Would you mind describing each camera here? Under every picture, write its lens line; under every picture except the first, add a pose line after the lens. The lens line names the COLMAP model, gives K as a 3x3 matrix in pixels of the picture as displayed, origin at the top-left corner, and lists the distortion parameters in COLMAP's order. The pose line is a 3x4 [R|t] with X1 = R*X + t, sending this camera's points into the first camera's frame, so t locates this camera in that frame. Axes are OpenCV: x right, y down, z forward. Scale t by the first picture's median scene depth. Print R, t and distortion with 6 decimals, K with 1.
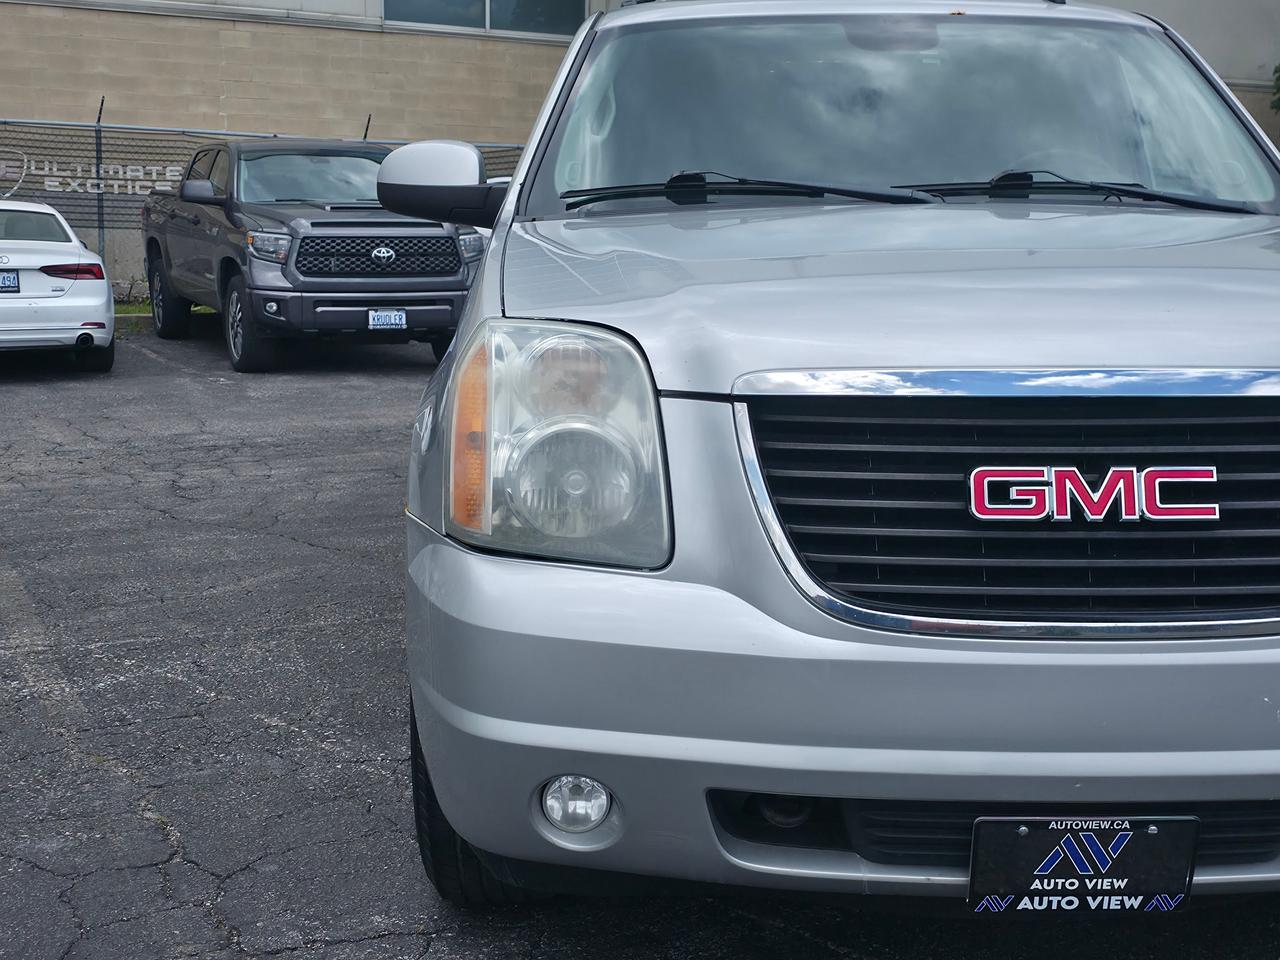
lens RADIAL K [[1751.4, 0, 641.4], [0, 1751.4, 480.2], [0, 0, 1]] dist [0.057418, 0.000000]
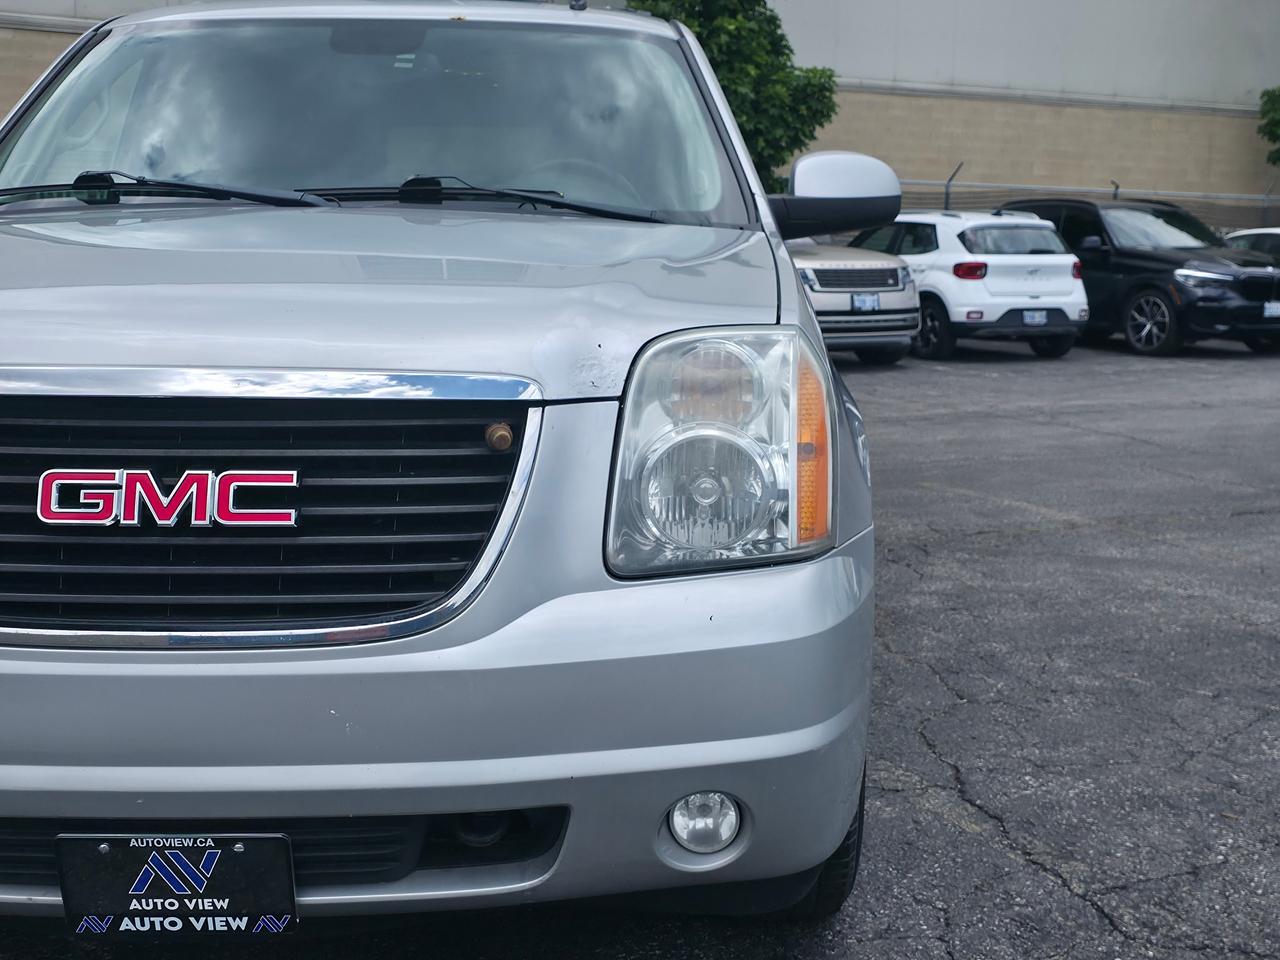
lens RADIAL K [[1751.4, 0, 639.0], [0, 1751.4, 480.0], [0, 0, 1]] dist [0.057418, 0.000000]
pose [[0.999724, 0.009521, -0.021486, 0.528339], [-0.009805, 0.999866, -0.013134, 0.007925], [0.021358, 0.013341, 0.999683, 0.040700]]
